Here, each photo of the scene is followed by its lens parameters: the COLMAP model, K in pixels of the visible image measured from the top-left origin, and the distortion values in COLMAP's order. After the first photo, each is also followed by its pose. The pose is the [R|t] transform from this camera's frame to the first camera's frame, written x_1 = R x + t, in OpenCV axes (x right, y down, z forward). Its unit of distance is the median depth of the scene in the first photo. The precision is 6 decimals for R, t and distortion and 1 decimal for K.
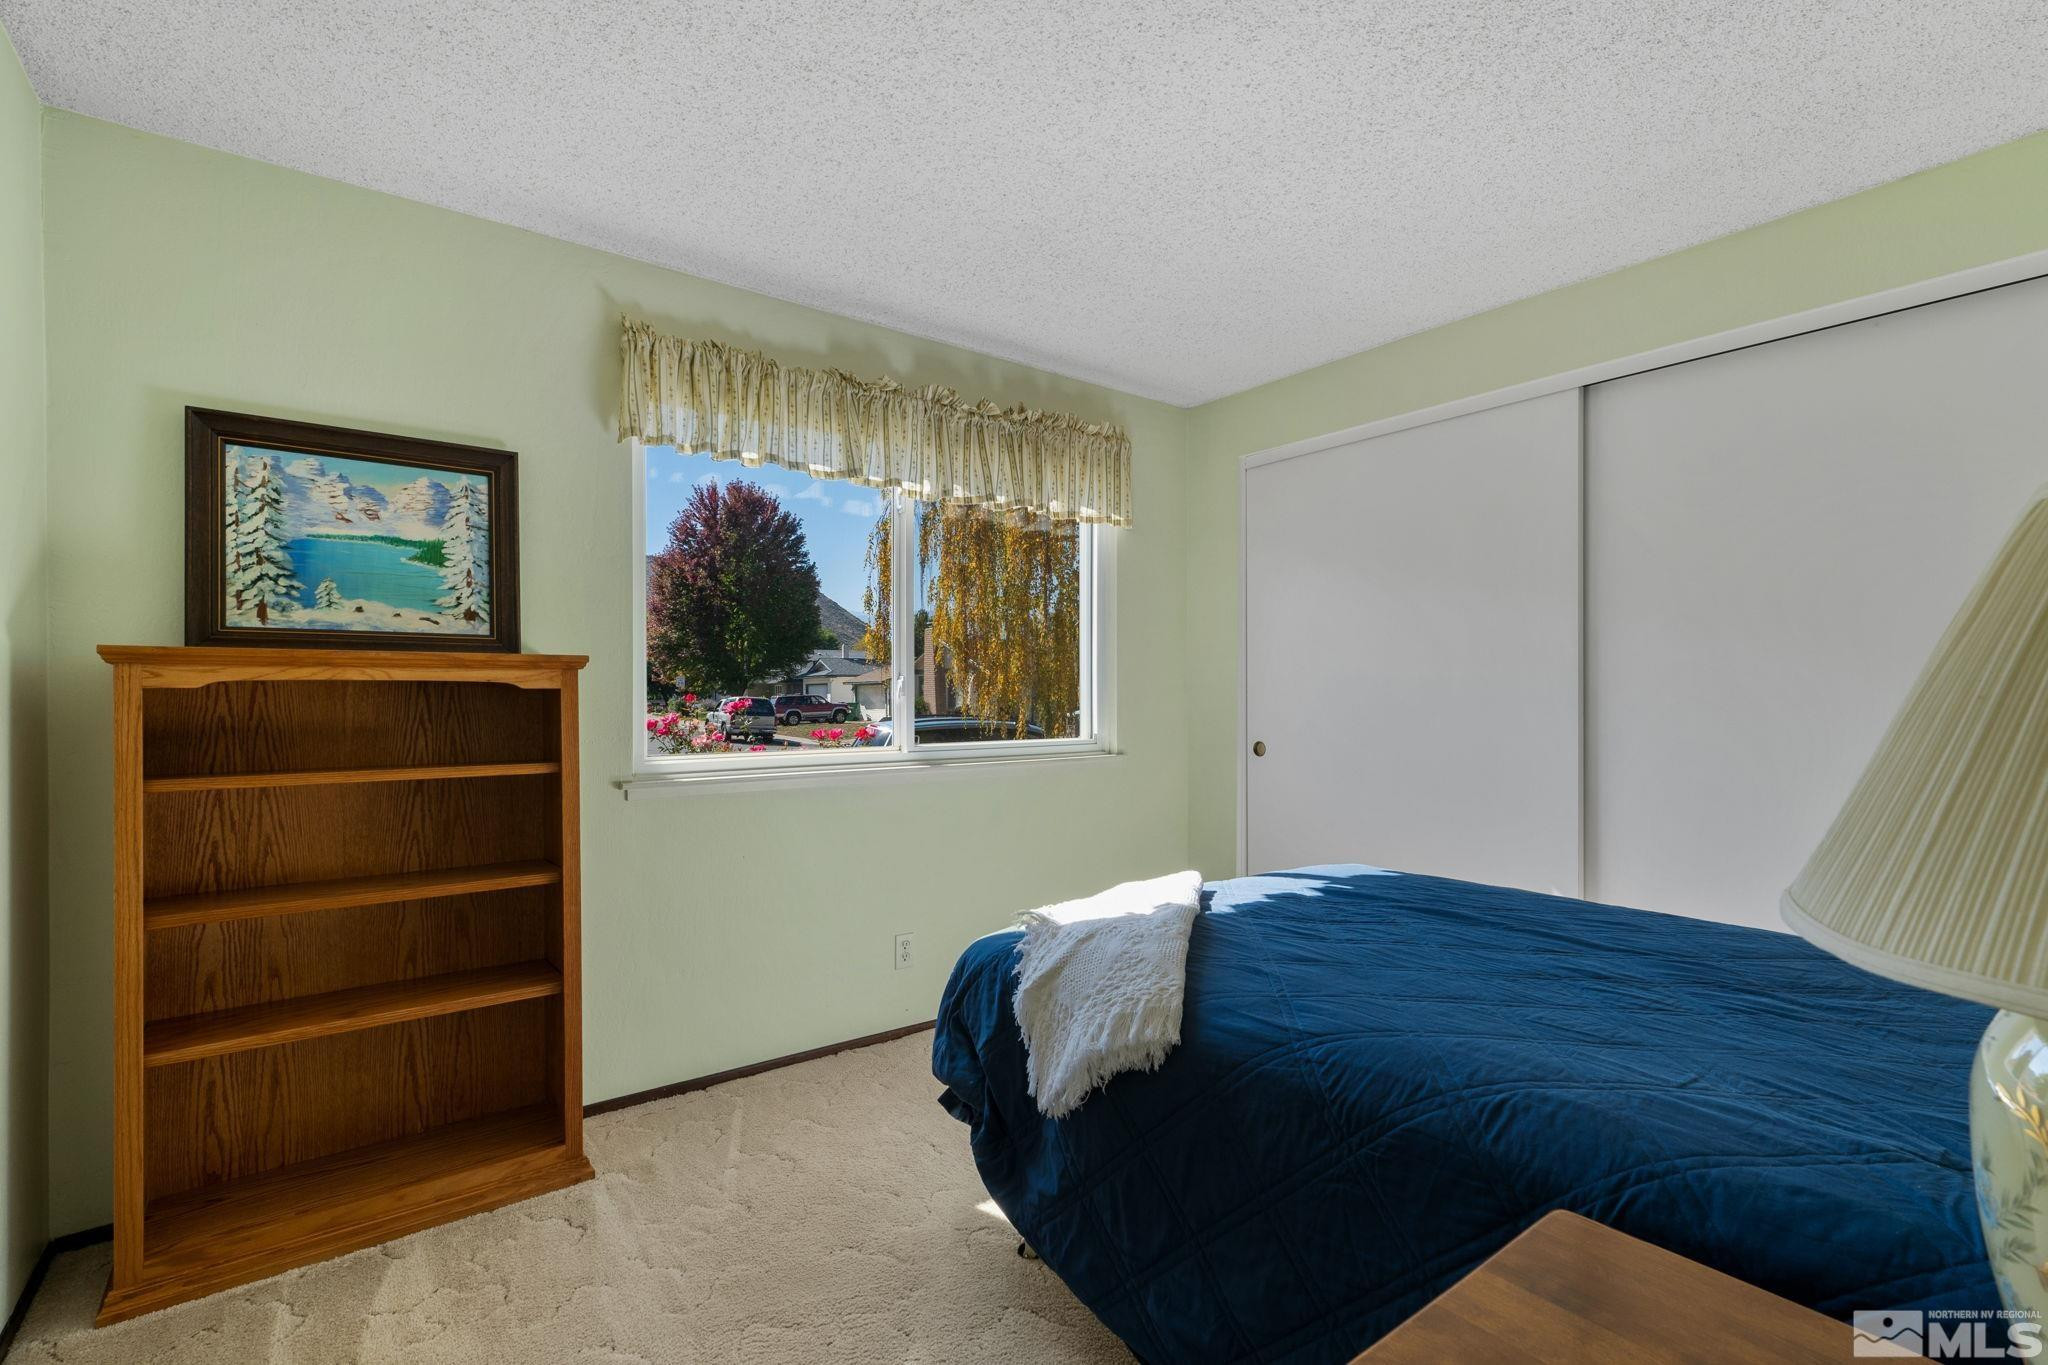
lens RADIAL K [[900.1, 0, 1024.0], [0, 900.1, 682.5], [0, 0, 1]] dist [0.000266, -0.000006]
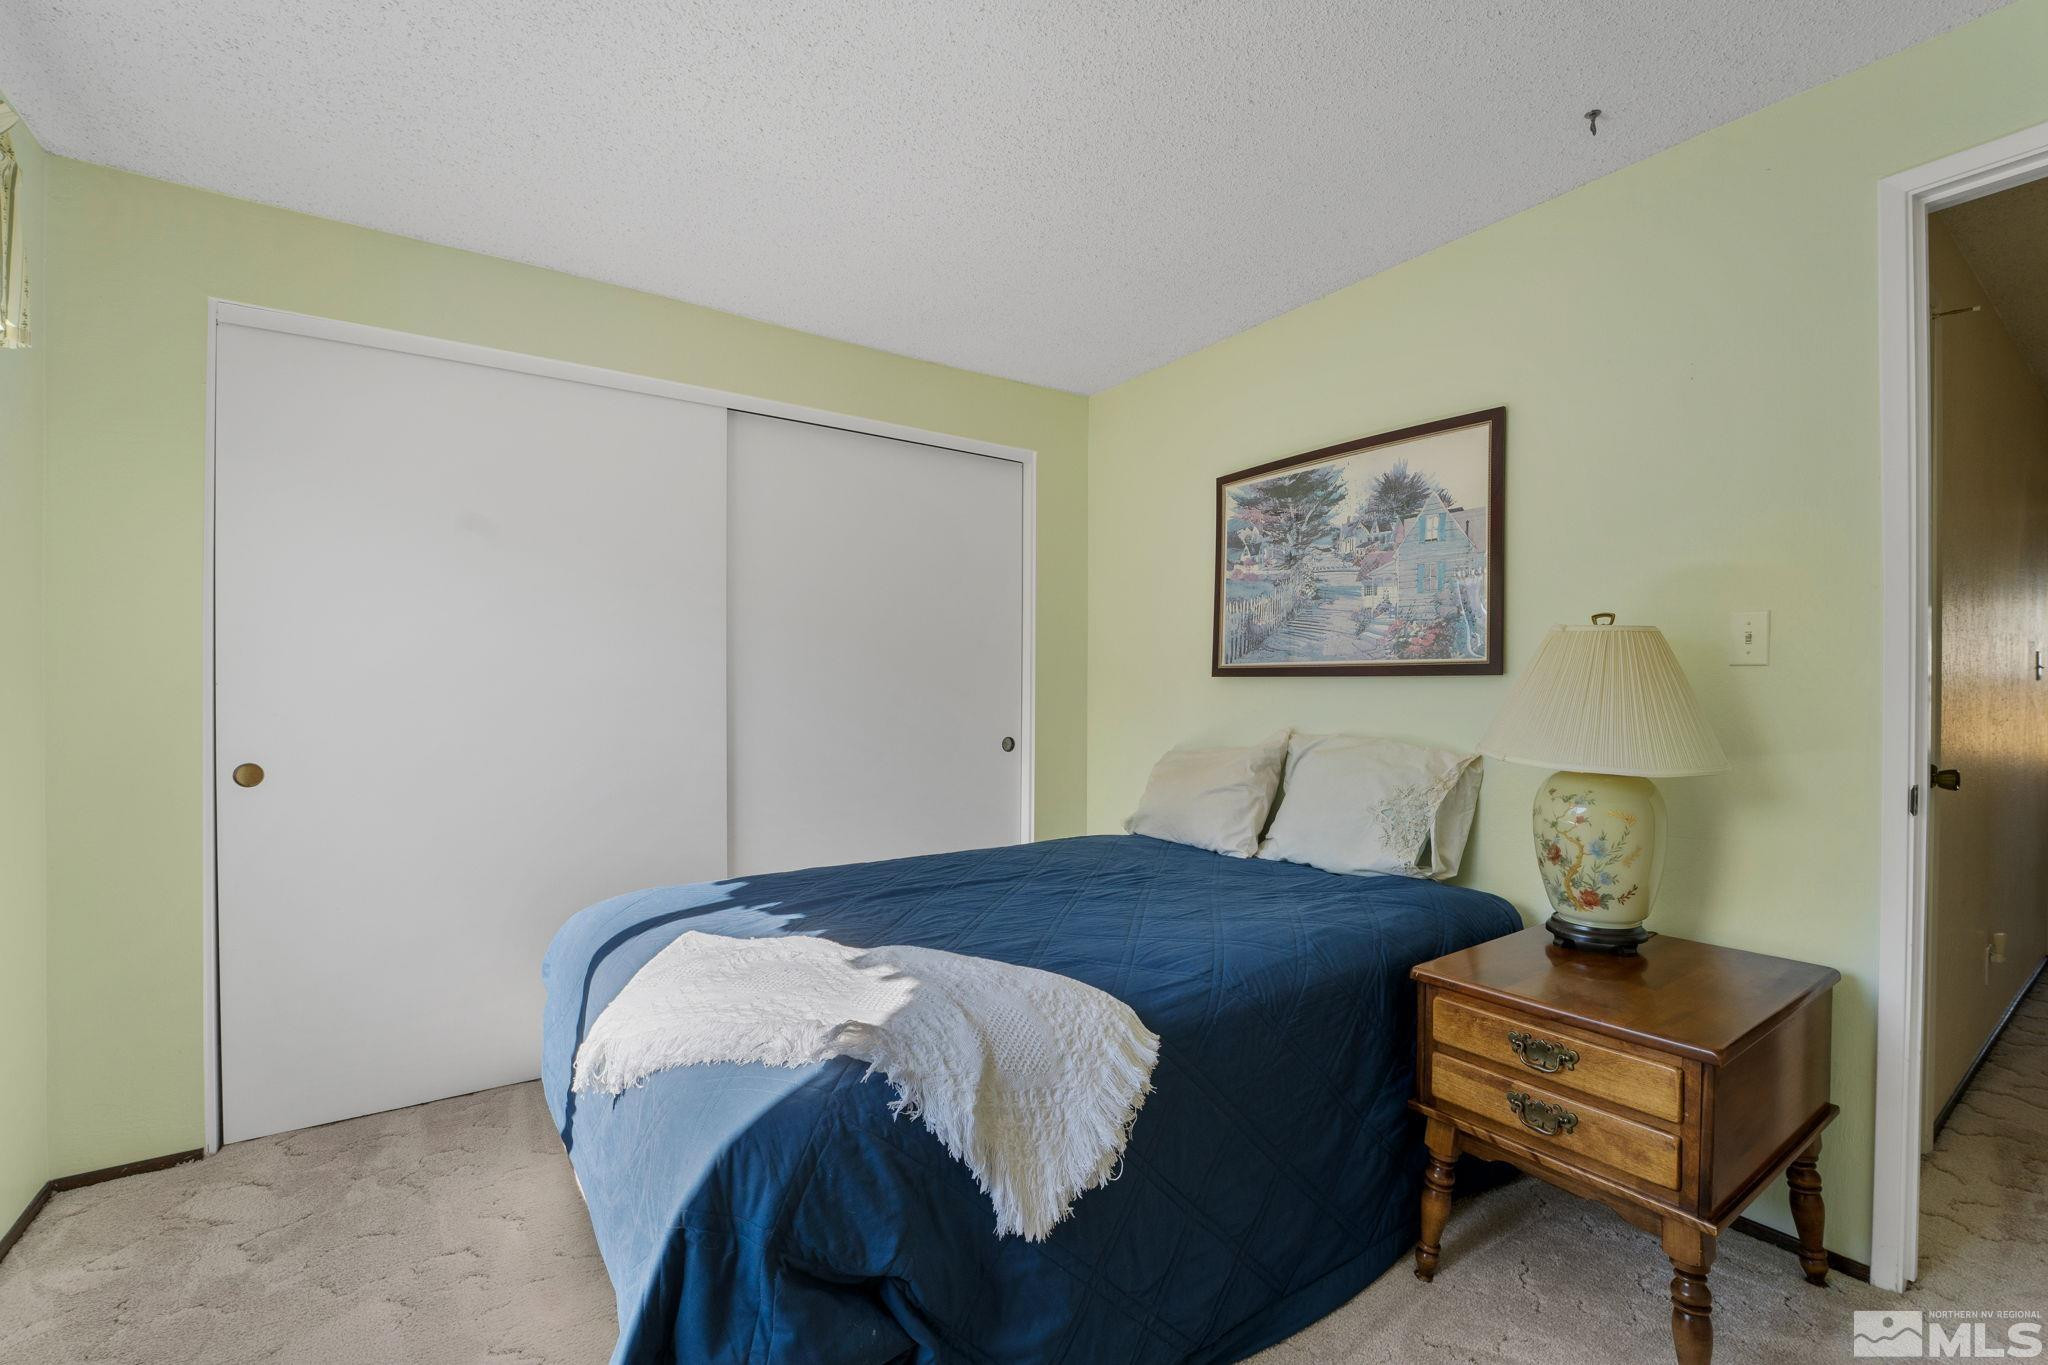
lens RADIAL K [[900.1, 0, 1024.0], [0, 900.1, 682.5], [0, 0, 1]] dist [0.000266, -0.000006]
pose [[0.040466, 0.003611, 0.999174, -0.664867], [-0.018137, 0.999831, -0.002879, 0.003982], [-0.999016, -0.018006, 0.040525, 0.875895]]
